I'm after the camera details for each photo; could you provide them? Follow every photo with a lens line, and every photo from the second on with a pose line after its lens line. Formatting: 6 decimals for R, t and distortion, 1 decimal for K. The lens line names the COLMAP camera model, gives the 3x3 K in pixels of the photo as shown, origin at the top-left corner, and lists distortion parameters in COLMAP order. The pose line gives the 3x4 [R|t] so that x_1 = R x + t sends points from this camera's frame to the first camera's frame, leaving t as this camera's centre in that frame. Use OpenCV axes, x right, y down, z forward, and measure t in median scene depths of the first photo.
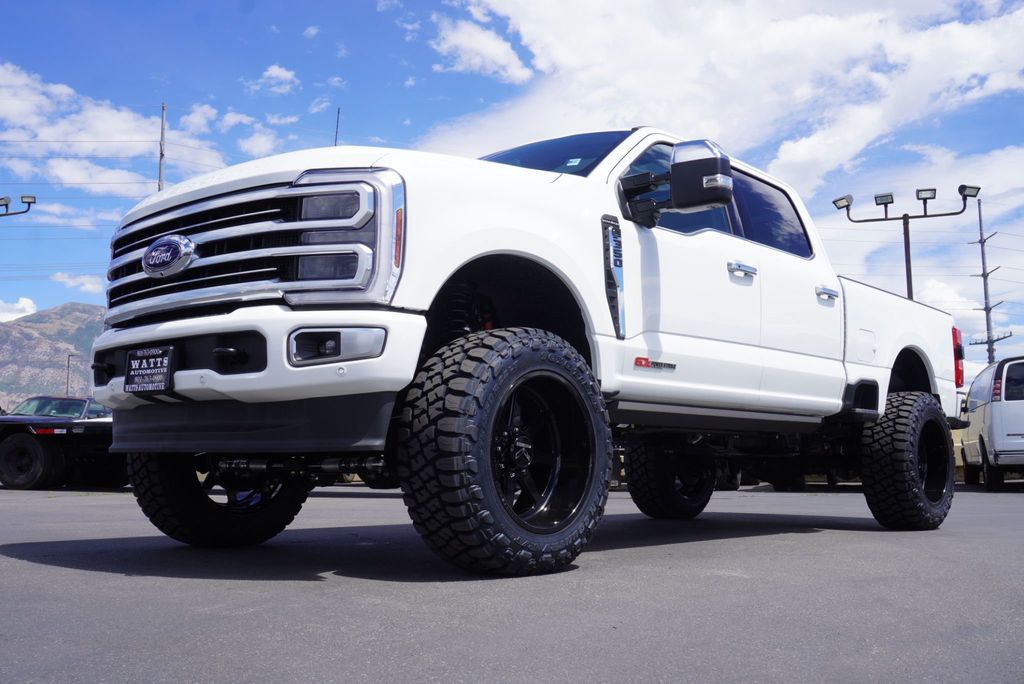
lens RADIAL K [[1047.2, 0, 512.0], [0, 1047.2, 342.0], [0, 0, 1]] dist [-0.006893, 0.010221]
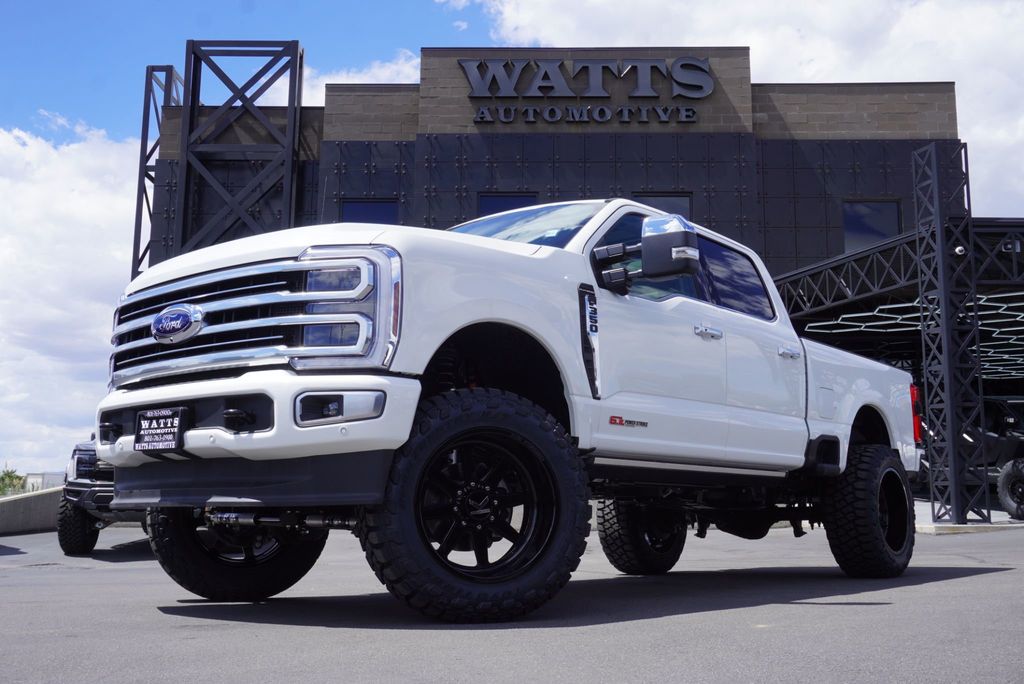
lens RADIAL K [[1090.7, 0, 512.0], [0, 1090.7, 342.0], [0, 0, 1]] dist [-0.009355, -0.006321]
pose [[0.999359, 0.000575, 0.035798, -0.026217], [0.001131, 0.998866, -0.047605, -0.009514], [-0.035785, 0.047615, 0.998225, -0.130717]]
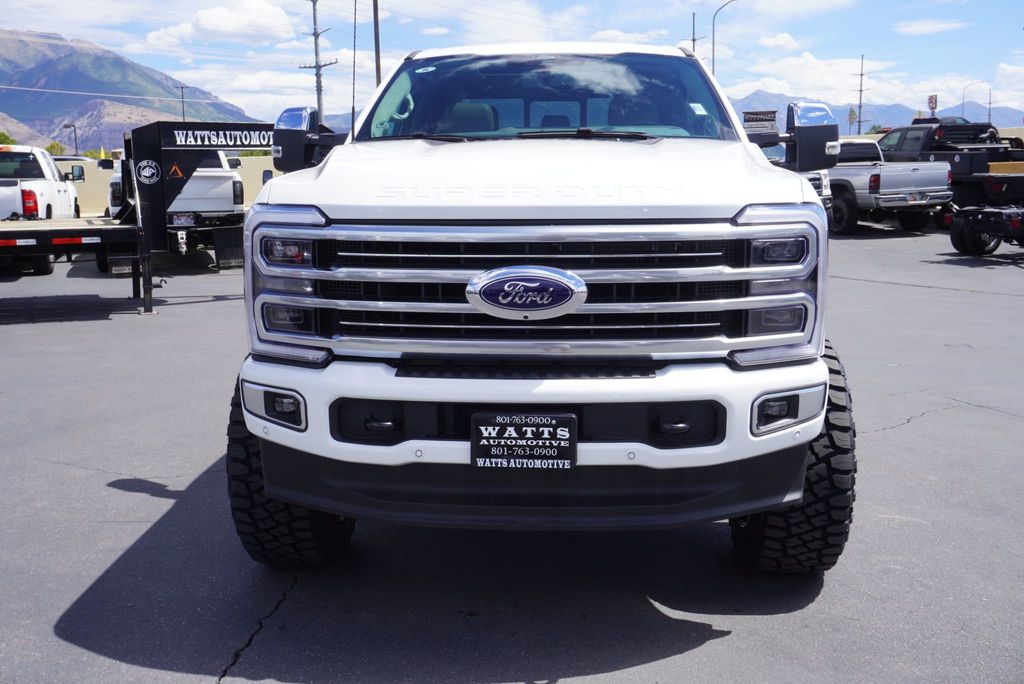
lens RADIAL K [[1009.9, 0, 512.0], [0, 1009.9, 342.0], [0, 0, 1]] dist [-0.003087, -0.001781]
pose [[0.782057, -0.118115, 0.611911, -0.820101], [-0.063195, 0.961784, 0.266416, -0.250675], [-0.619995, -0.247022, 0.744706, 0.457831]]
